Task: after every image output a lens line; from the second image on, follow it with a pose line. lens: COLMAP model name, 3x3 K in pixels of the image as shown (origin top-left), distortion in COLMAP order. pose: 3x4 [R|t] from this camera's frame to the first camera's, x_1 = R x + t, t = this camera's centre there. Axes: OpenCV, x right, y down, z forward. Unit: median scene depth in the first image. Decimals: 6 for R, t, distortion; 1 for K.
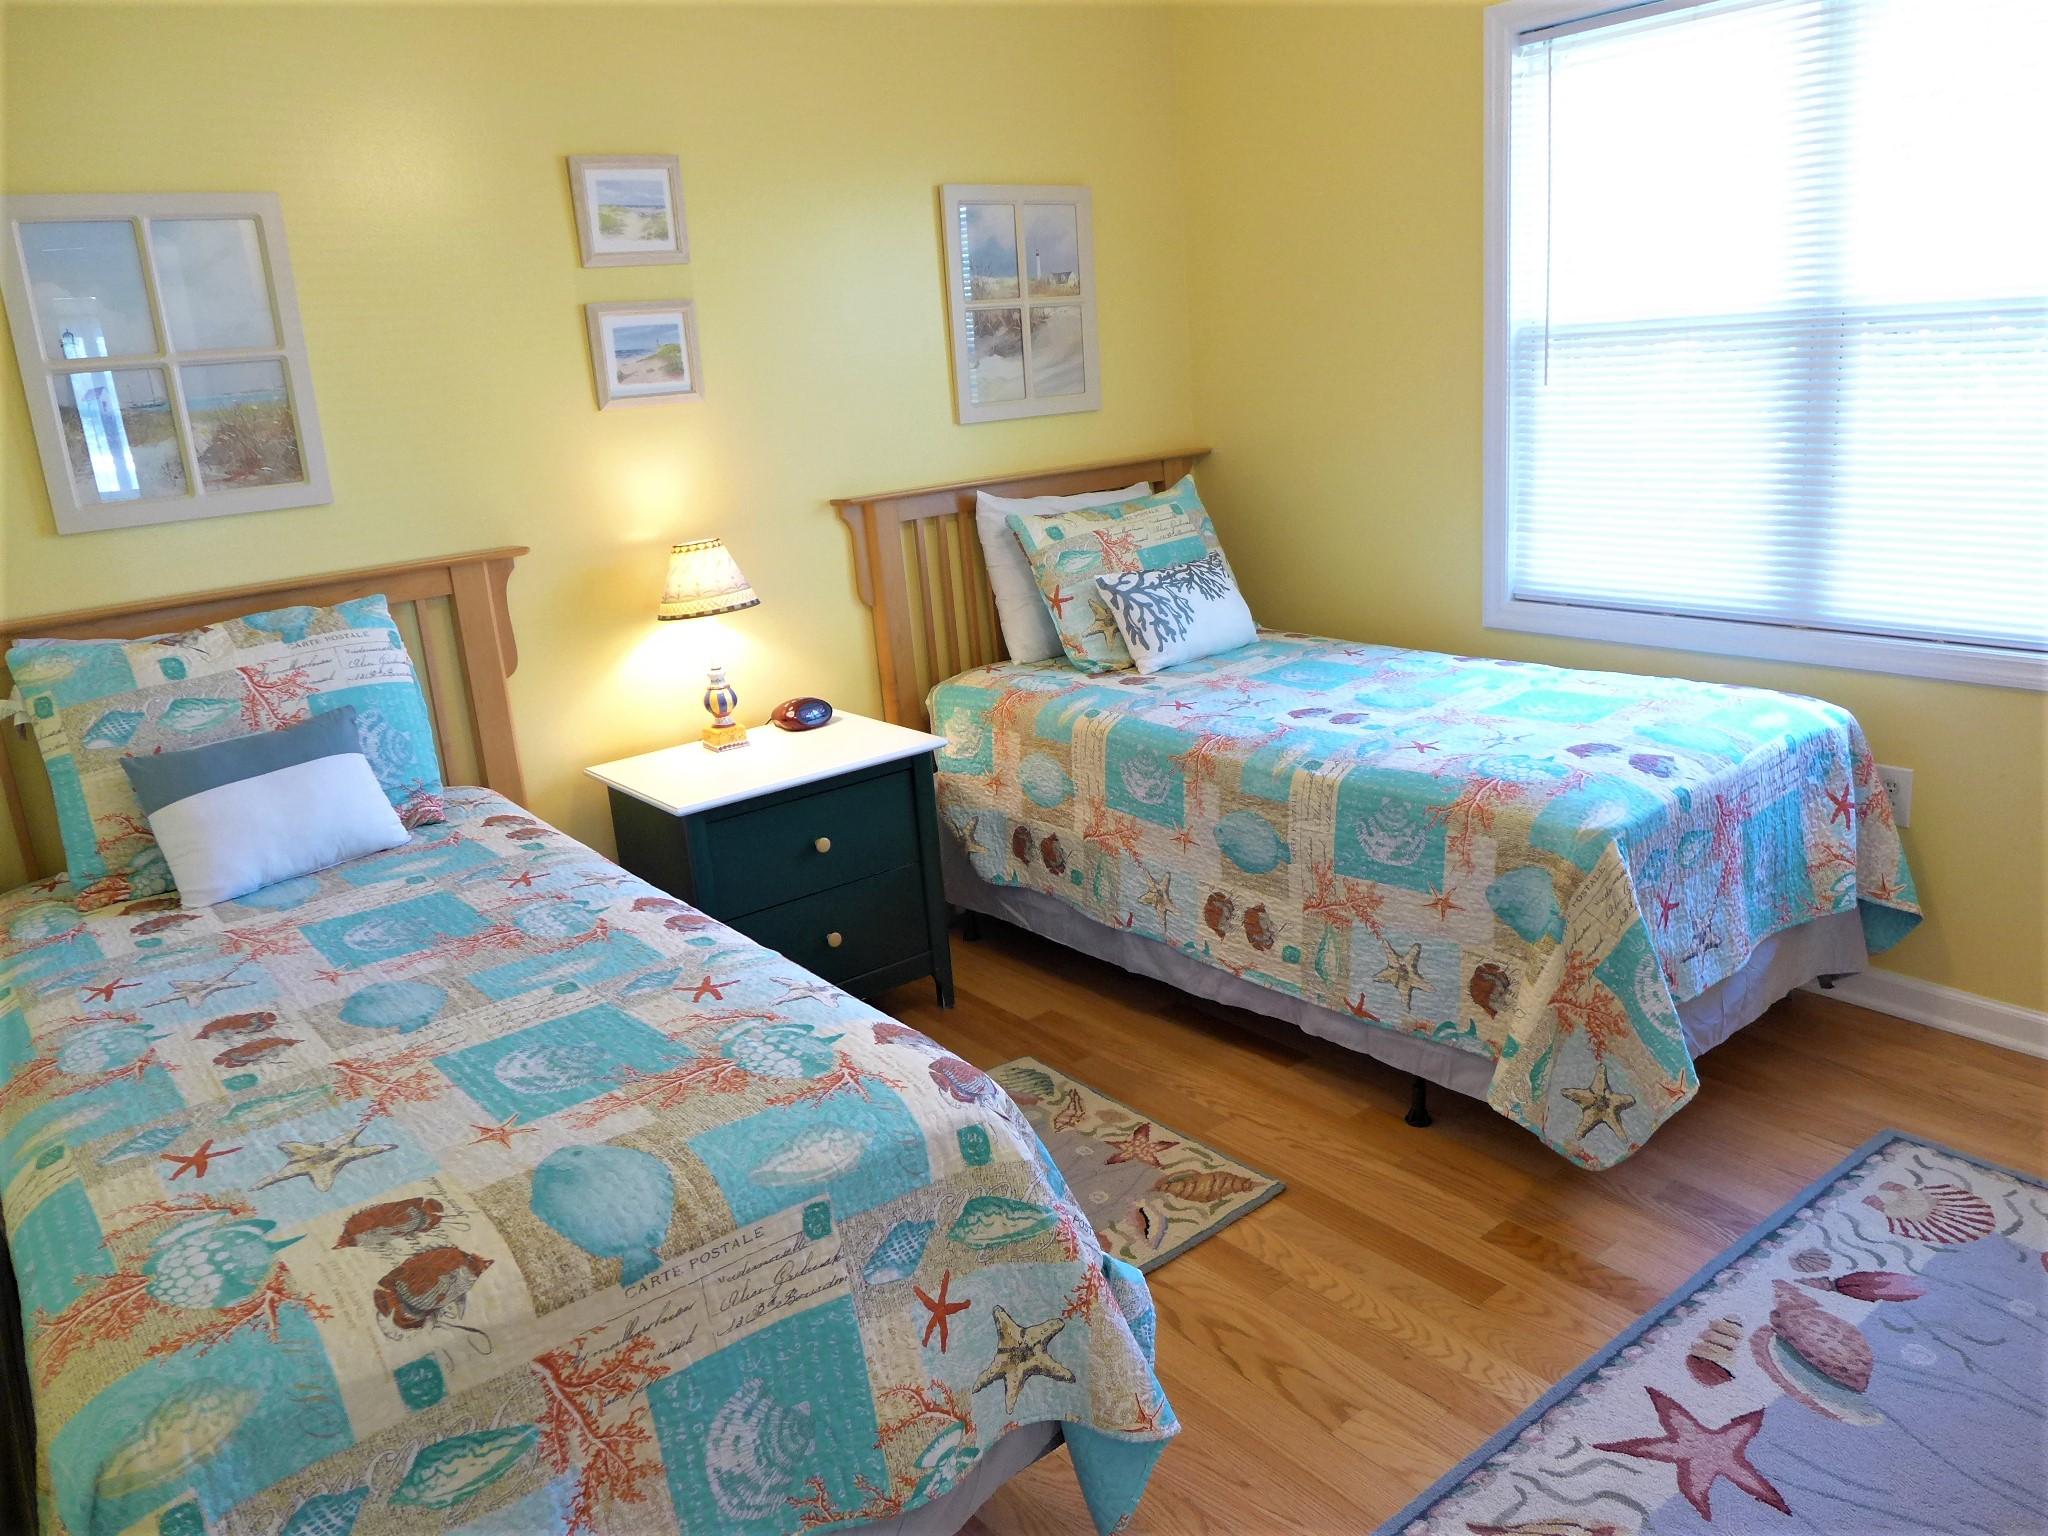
lens RADIAL K [[1472.9, 0, 1016.0], [0, 1472.9, 771.2], [0, 0, 1]] dist [-0.049326, 0.009305]
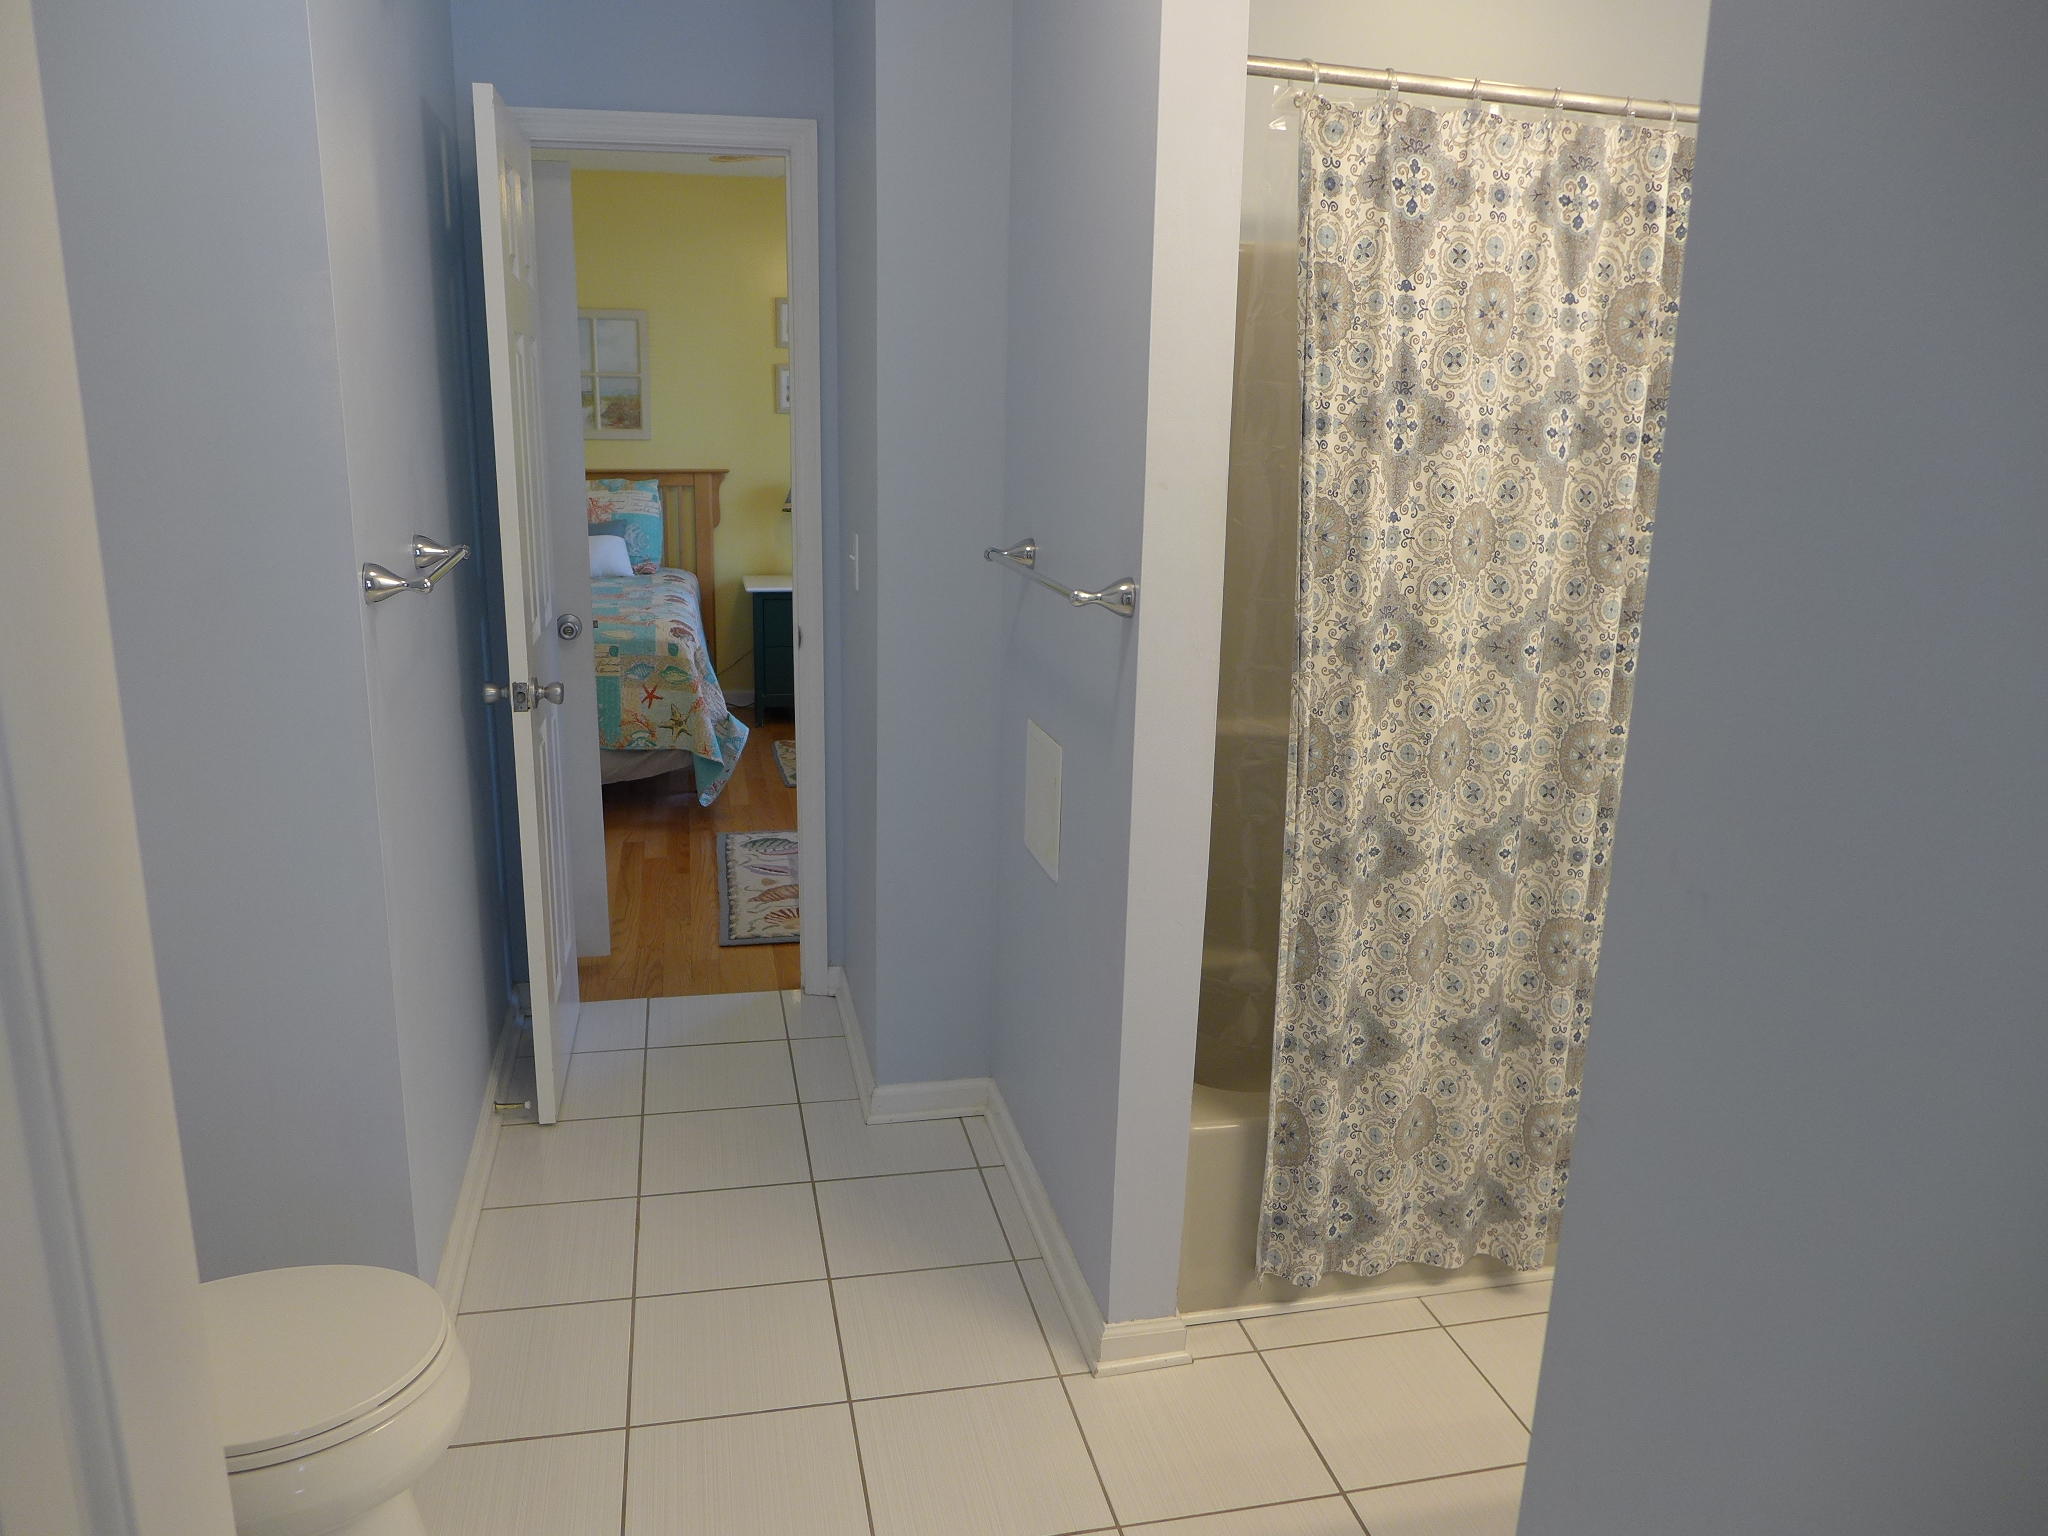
lens RADIAL K [[1472.9, 0, 1016.0], [0, 1472.9, 771.2], [0, 0, 1]] dist [-0.049326, 0.009305]
pose [[0.899421, 0.198515, -0.389402, 1.185659], [-0.201027, 0.978969, 0.034751, 0.152195], [0.388111, 0.047025, 0.920412, -1.009548]]
